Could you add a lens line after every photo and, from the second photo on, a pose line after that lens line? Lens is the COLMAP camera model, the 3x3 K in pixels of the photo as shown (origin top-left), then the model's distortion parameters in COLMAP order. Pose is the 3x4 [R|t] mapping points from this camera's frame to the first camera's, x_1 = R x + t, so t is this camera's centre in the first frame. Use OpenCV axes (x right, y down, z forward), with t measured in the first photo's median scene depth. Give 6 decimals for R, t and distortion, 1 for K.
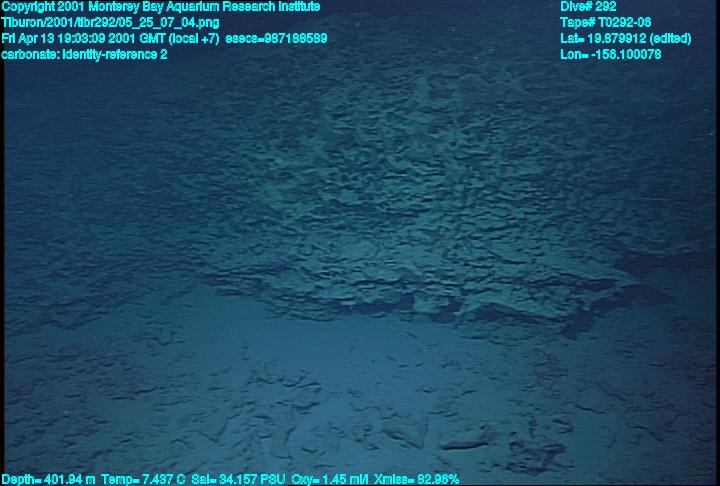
lens RADIAL K [[496.6, 0, 360.0], [0, 496.6, 243.0], [0, 0, 1]] dist [-0.073864, 0.115168]
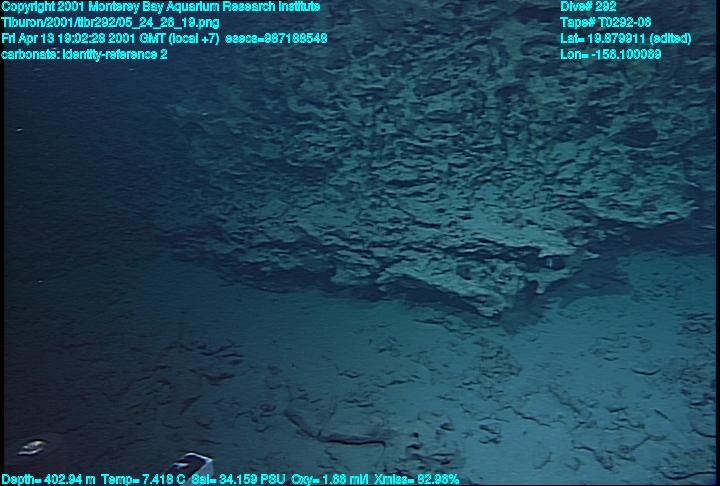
lens RADIAL K [[496.6, 0, 360.0], [0, 496.6, 243.0], [0, 0, 1]] dist [-0.073864, 0.115168]
pose [[0.968670, 0.038042, -0.245420, 0.385522], [-0.035597, 0.999263, 0.014392, 0.058551], [0.245786, -0.005205, 0.969310, 0.178261]]
